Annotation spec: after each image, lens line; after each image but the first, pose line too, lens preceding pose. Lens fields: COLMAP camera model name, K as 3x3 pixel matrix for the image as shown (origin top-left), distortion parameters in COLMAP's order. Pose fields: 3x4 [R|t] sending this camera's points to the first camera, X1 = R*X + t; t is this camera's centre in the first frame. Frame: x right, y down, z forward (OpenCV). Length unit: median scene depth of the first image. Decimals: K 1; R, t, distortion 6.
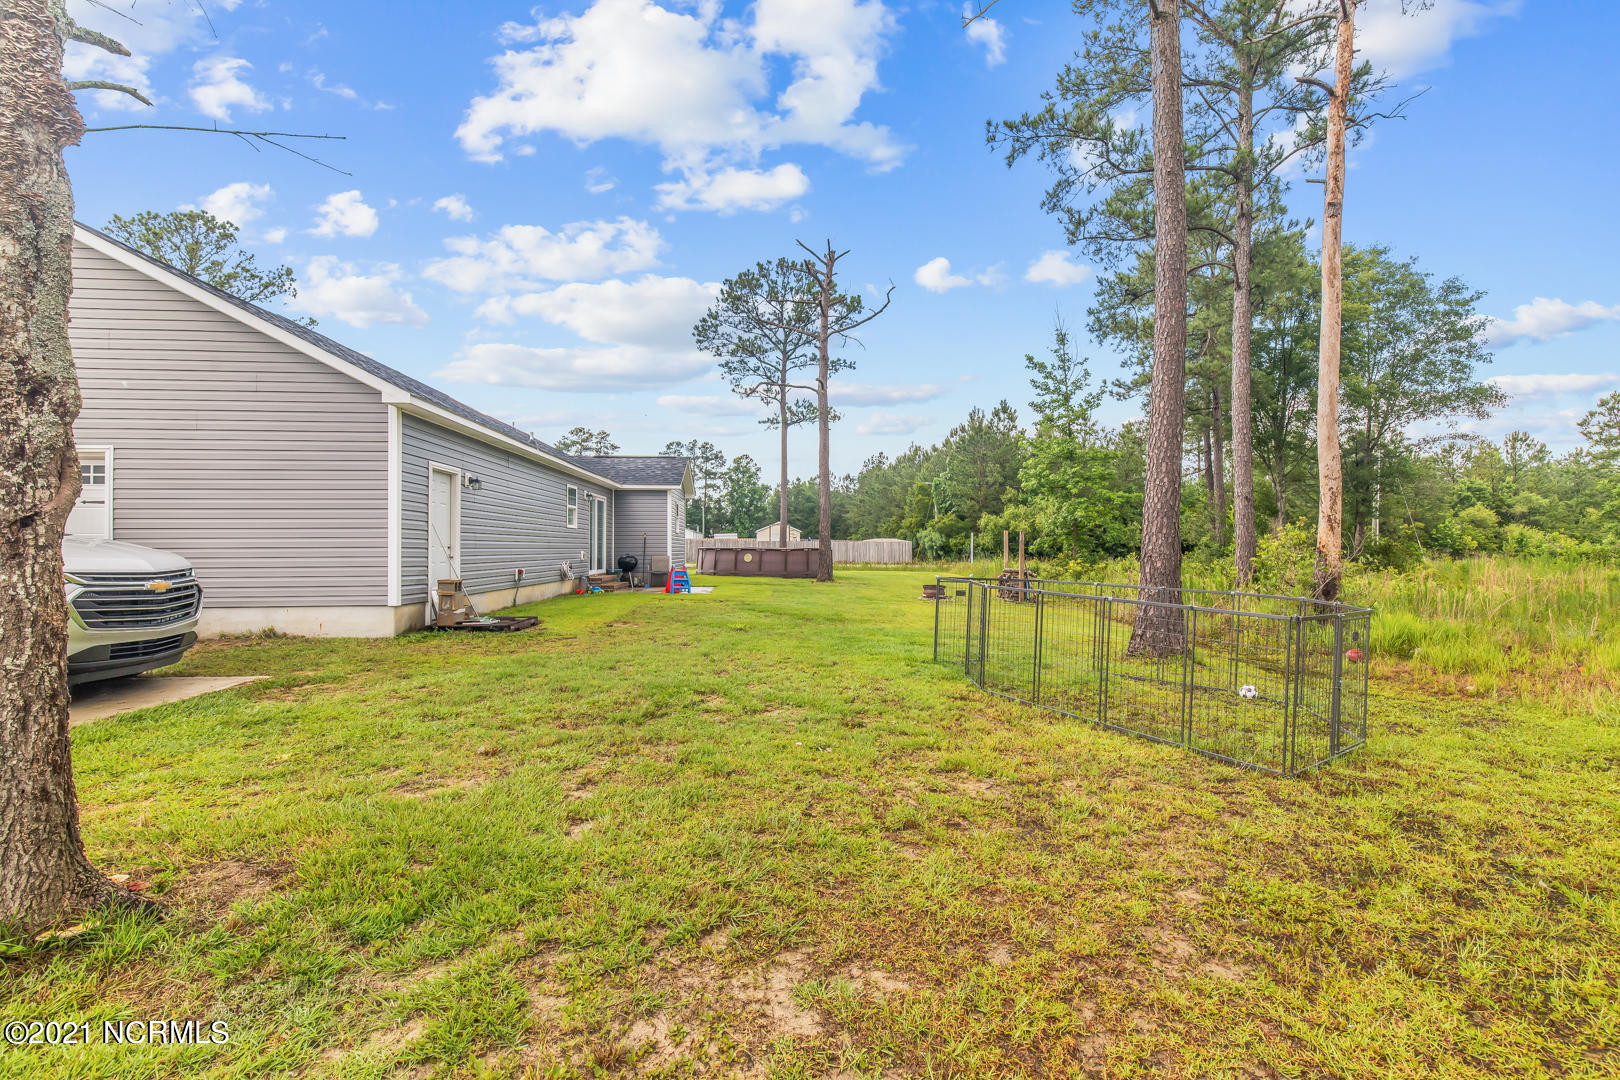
lens RADIAL K [[720.4, 0, 831.3], [0, 720.4, 547.2], [0, 0, 1]] dist [0.004329, -0.001741]
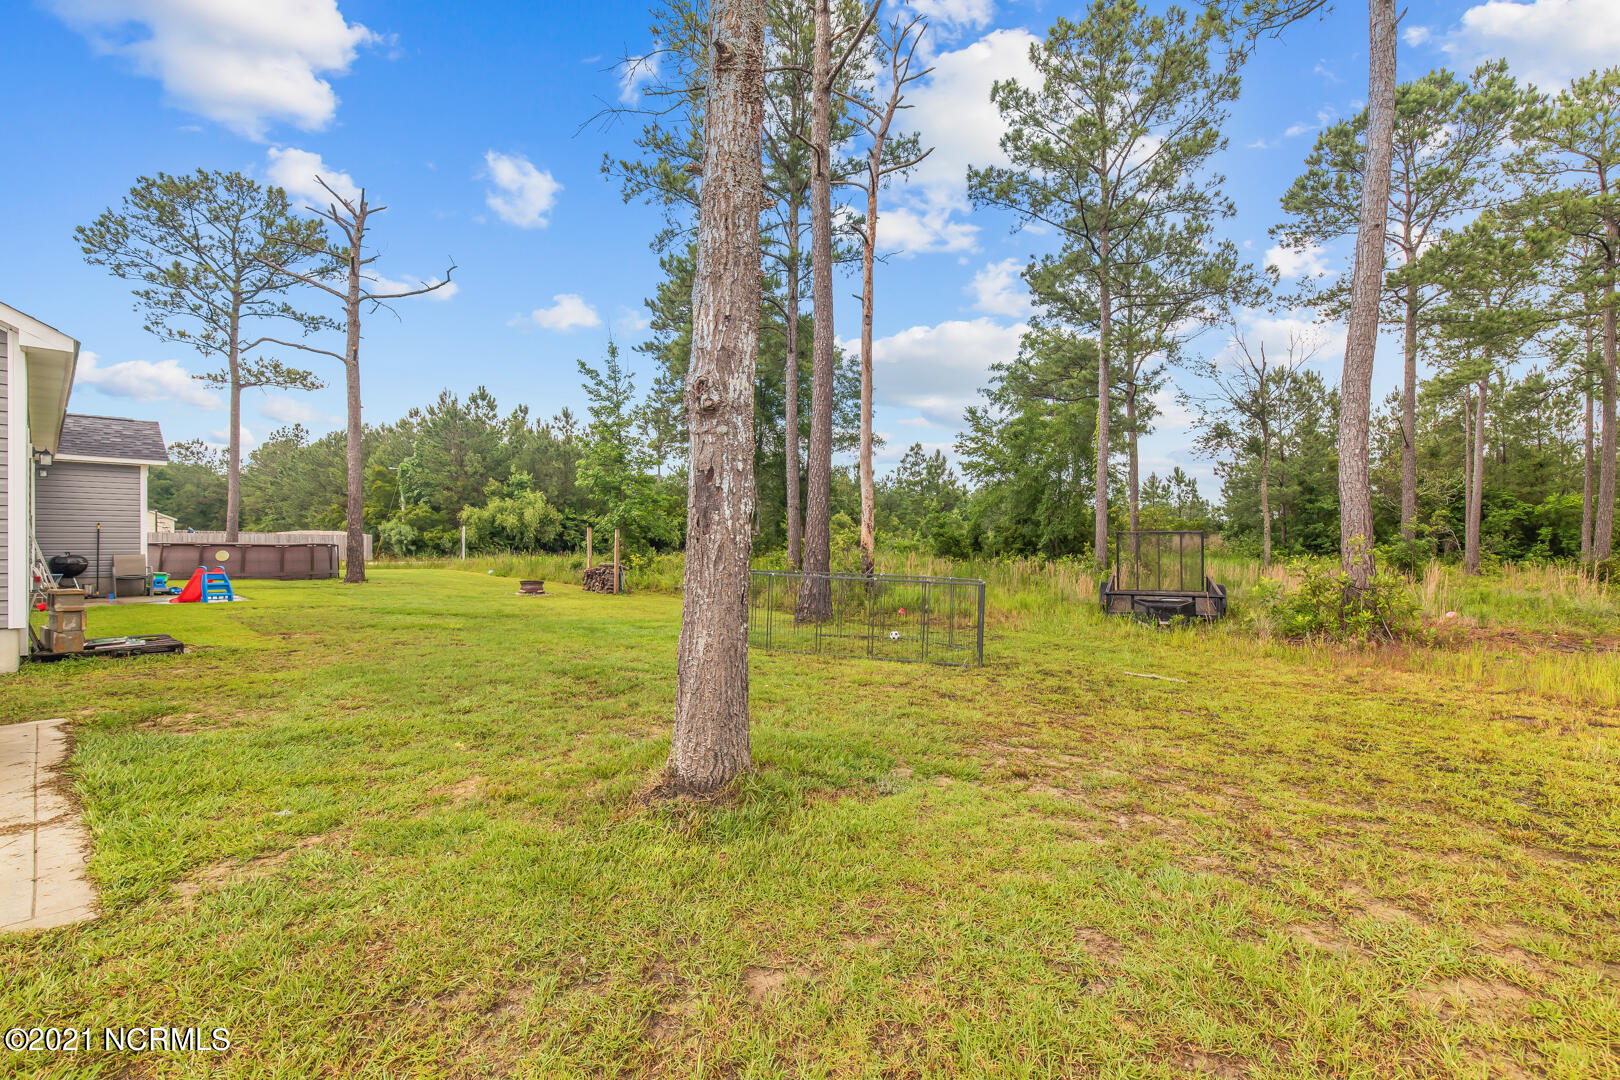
lens RADIAL K [[720.4, 0, 831.3], [0, 720.4, 547.2], [0, 0, 1]] dist [0.004329, -0.001741]
pose [[0.738085, -0.001867, 0.674705, -0.121918], [-0.003574, 0.999971, 0.006677, -0.001452], [-0.674698, -0.007339, 0.738057, -0.019201]]
